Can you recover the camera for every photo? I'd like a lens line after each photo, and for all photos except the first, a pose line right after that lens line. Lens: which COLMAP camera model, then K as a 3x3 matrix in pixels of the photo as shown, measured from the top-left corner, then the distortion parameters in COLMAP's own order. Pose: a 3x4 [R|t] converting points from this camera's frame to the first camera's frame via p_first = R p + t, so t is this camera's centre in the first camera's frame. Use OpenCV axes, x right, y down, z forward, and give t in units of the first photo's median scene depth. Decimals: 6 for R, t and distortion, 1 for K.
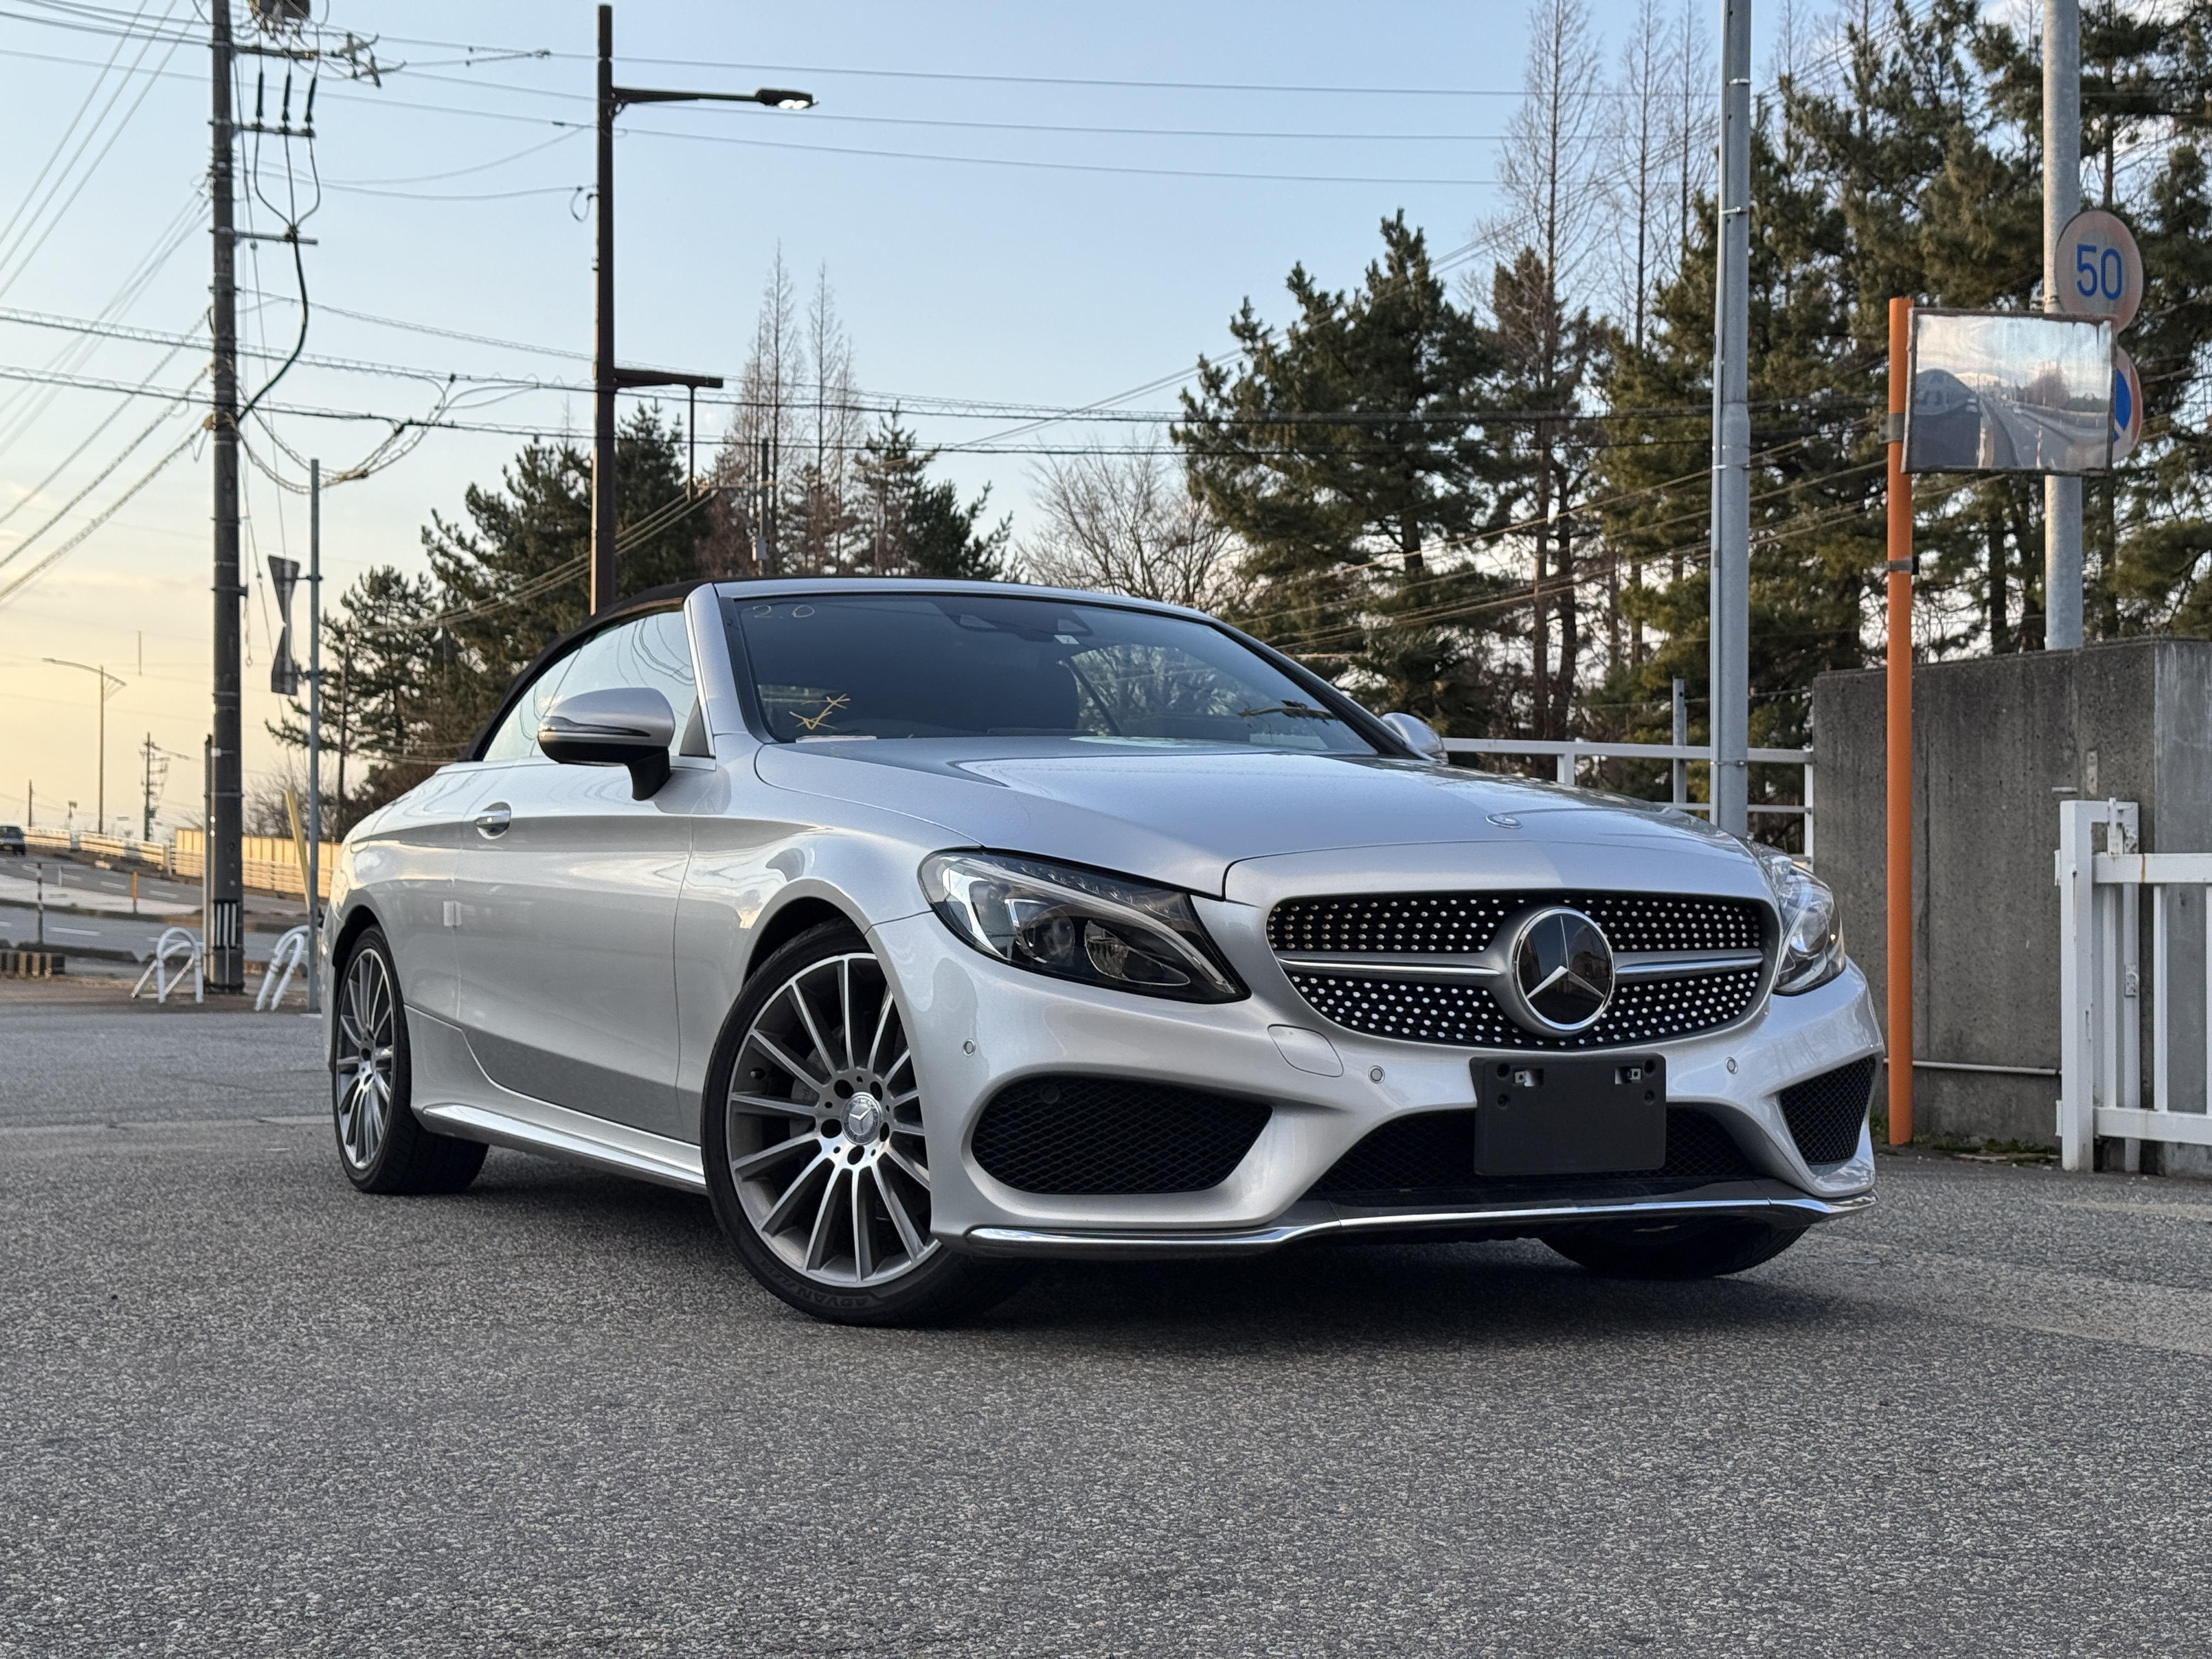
lens RADIAL K [[3063.5, 0, 1107.6], [0, 3063.5, 830.5], [0, 0, 1]] dist [0.106340, 0.000000]
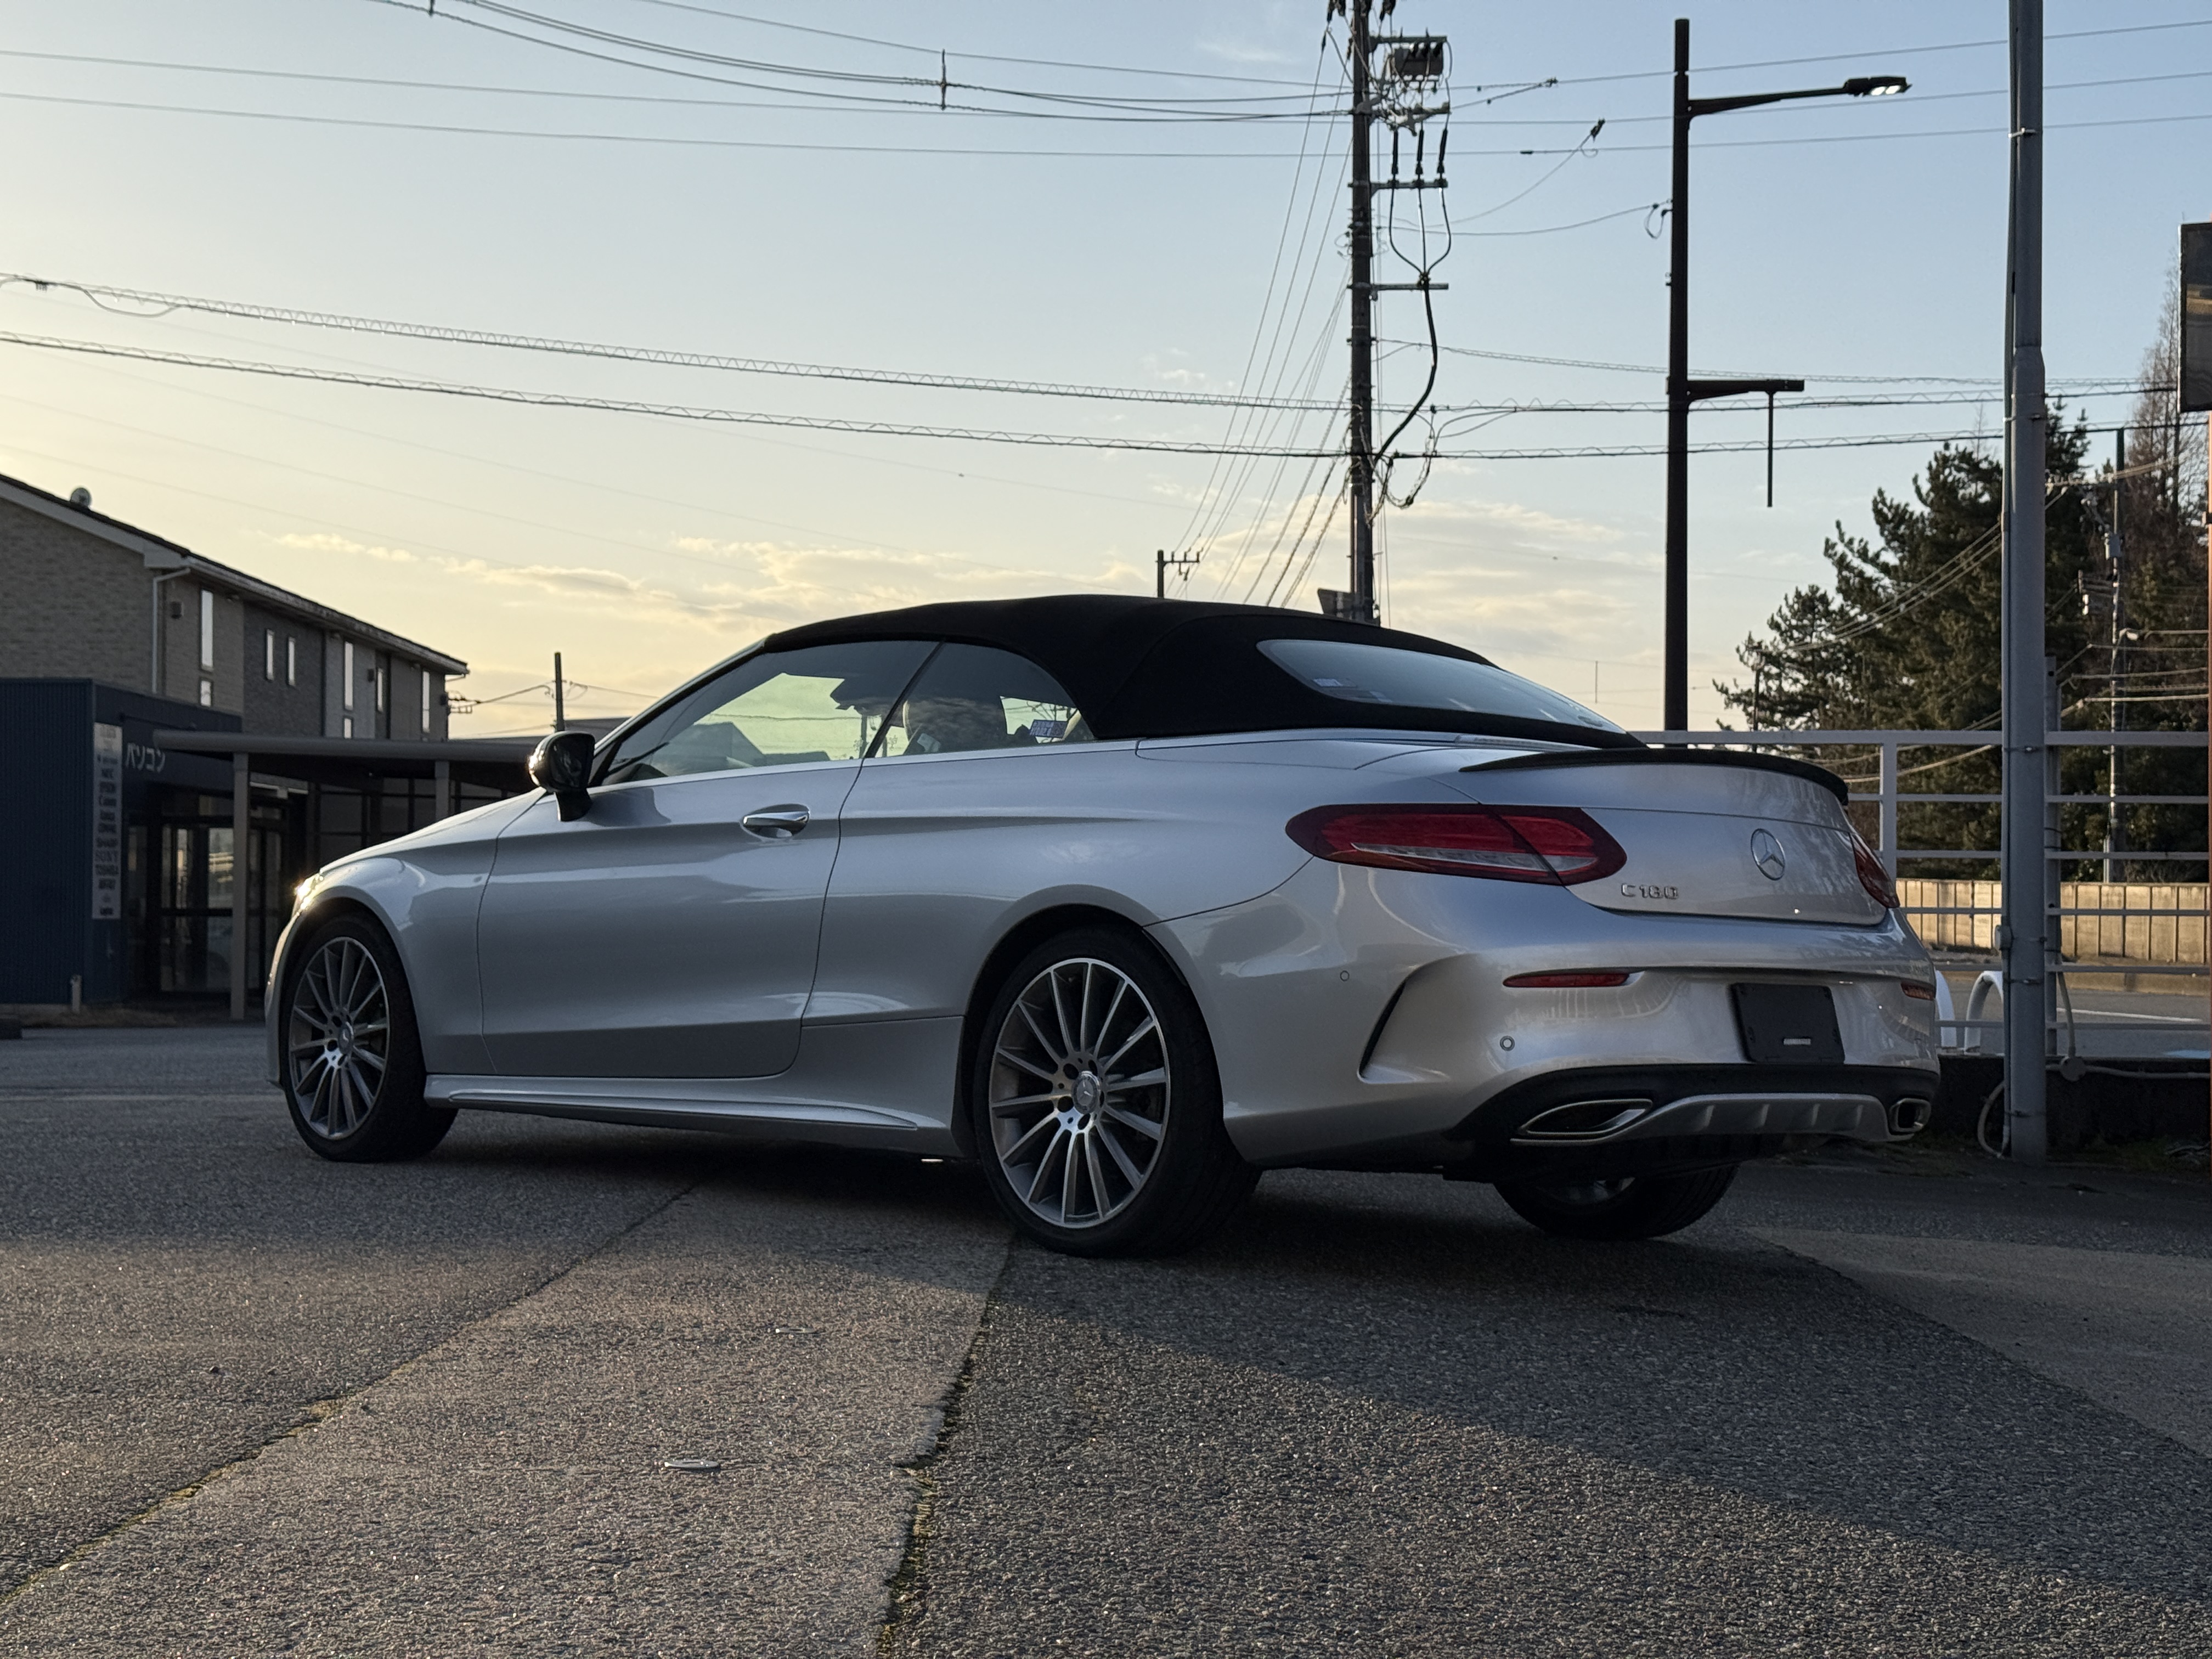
lens RADIAL K [[3063.5, 0, 1084.7], [0, 3063.5, 853.6], [0, 0, 1]] dist [0.106340, 0.000000]
pose [[0.884214, -0.010421, -0.466966, 0.122489], [0.010953, 0.999939, -0.001575, 0.002945], [0.466954, -0.003722, 0.884274, 0.017943]]
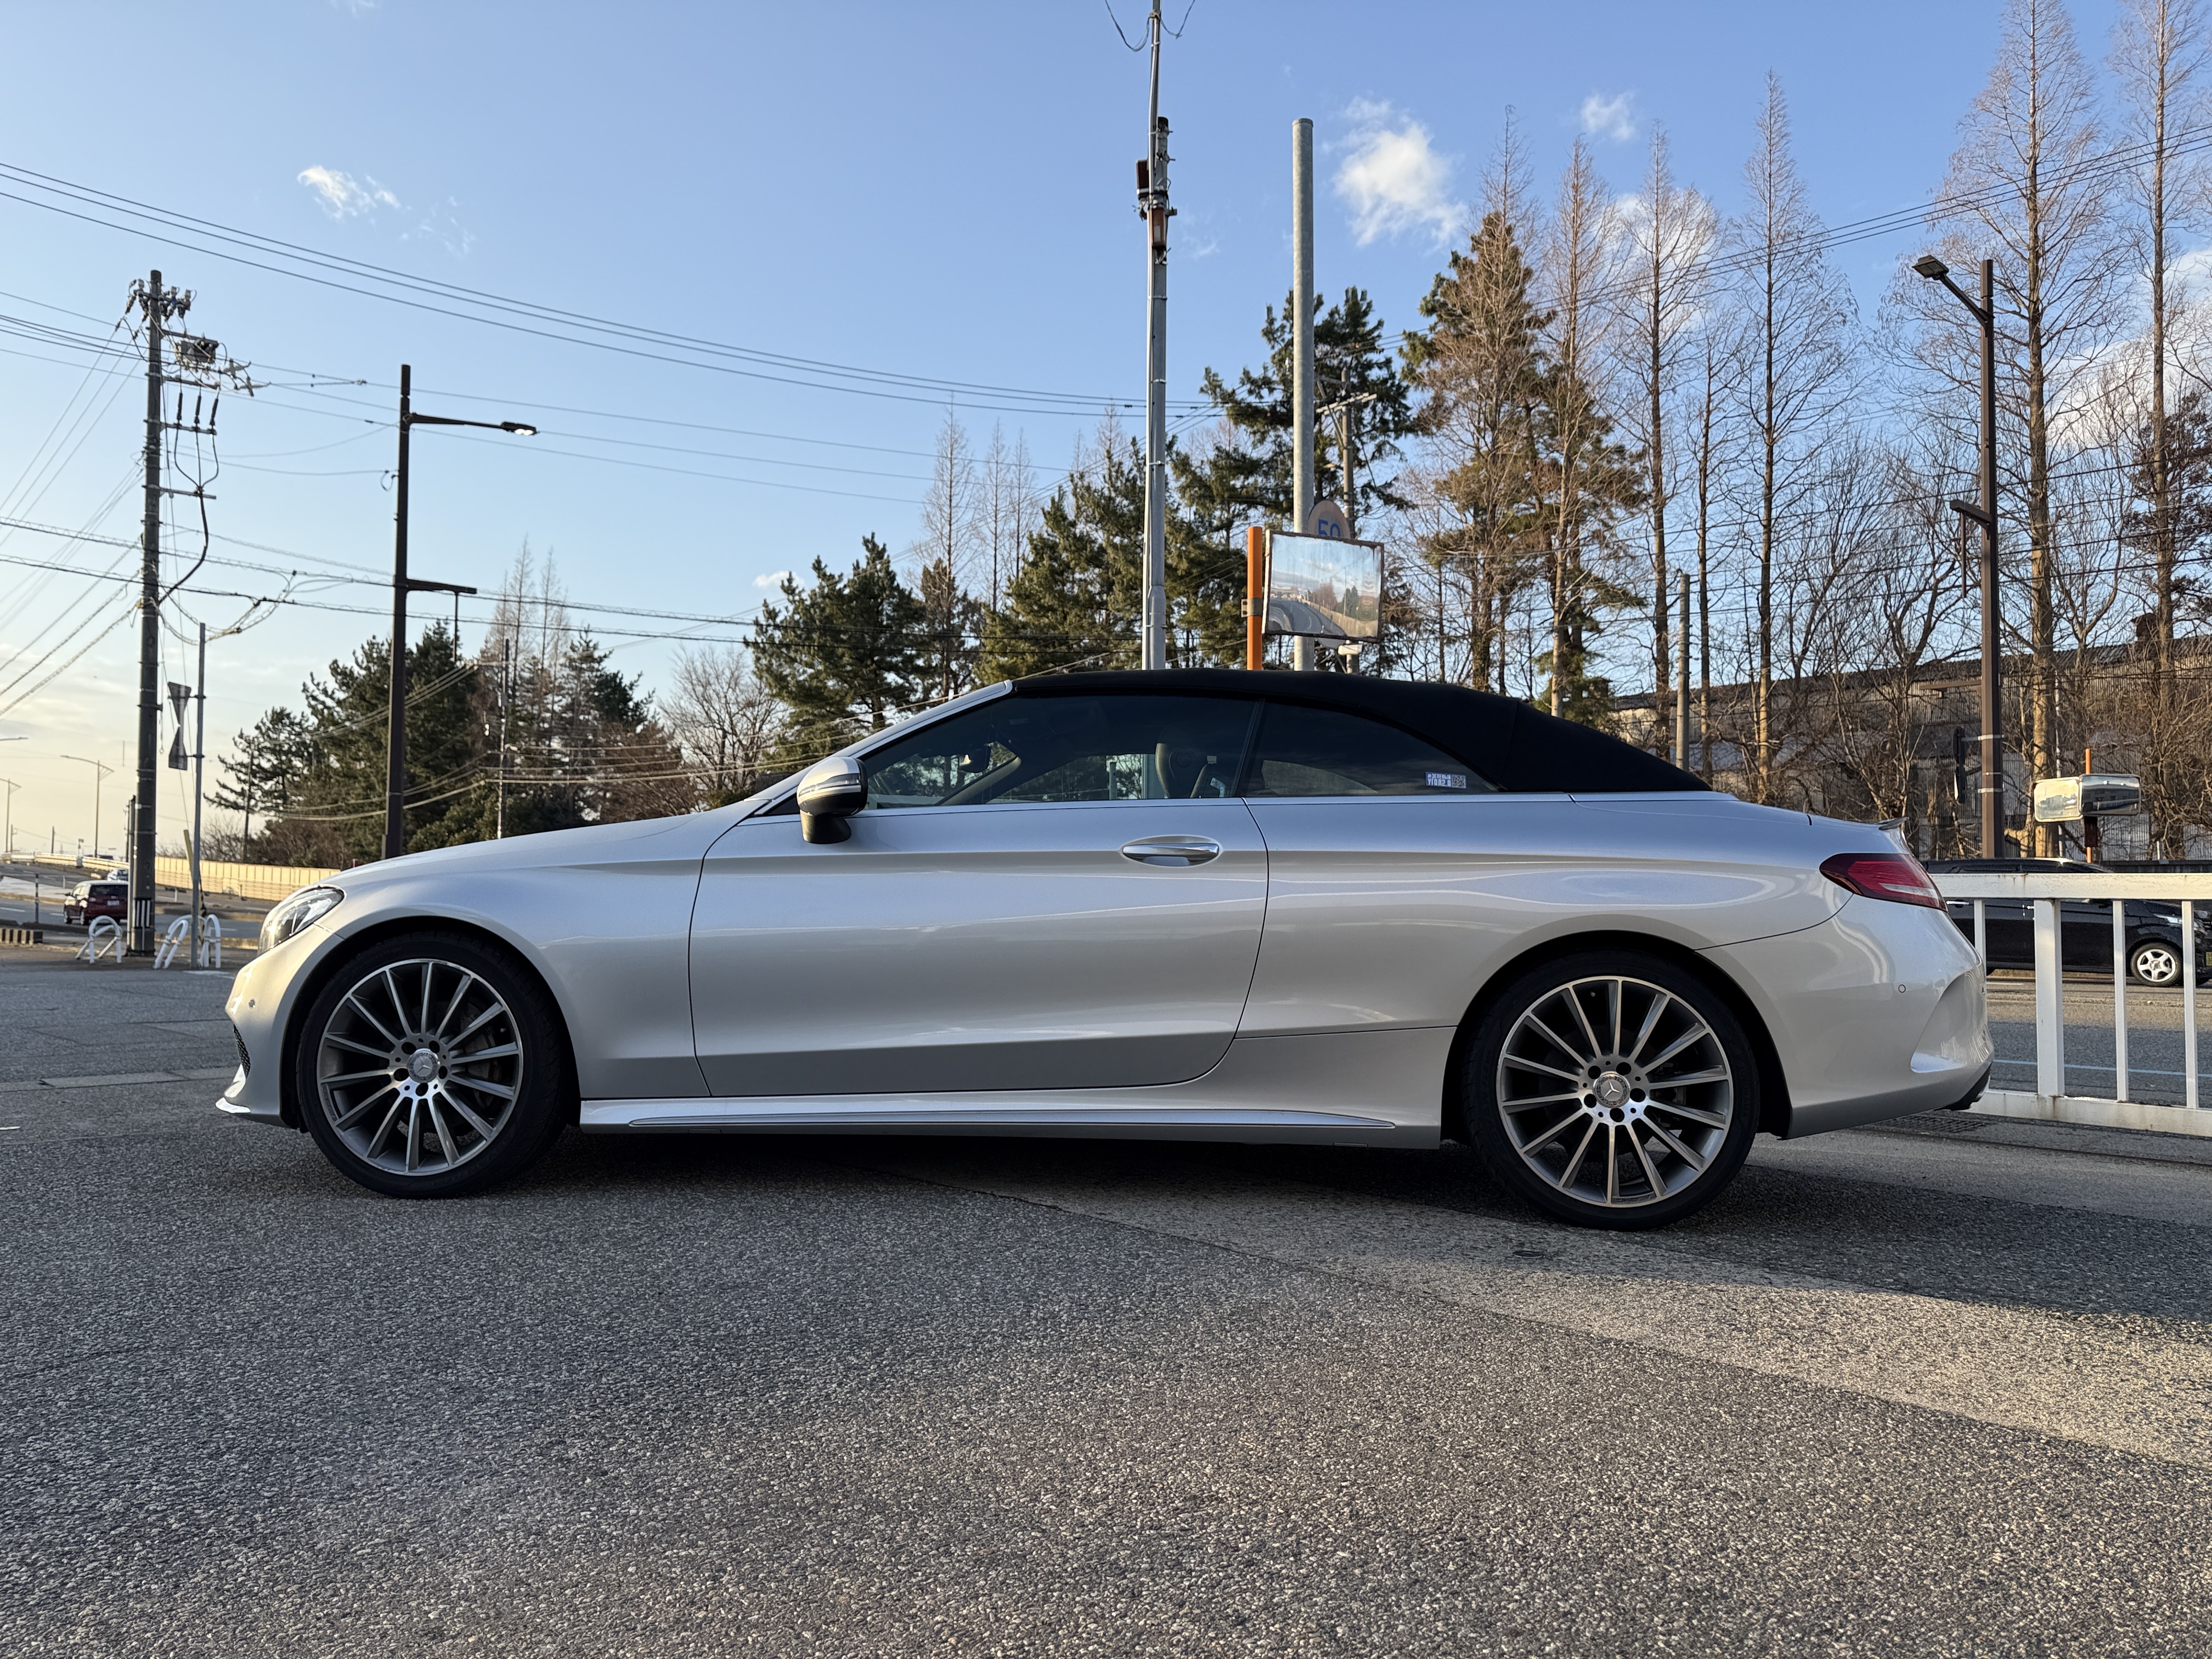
lens RADIAL K [[1559.1, 0, 1128.1], [0, 1559.1, 841.3], [0, 0, 1]] dist [0.031118, -0.038466]
pose [[0.965176, 0.011496, 0.261348, -0.003363], [-0.007809, 0.999855, -0.015139, 0.001522], [-0.261484, 0.012571, 0.965126, 0.072074]]
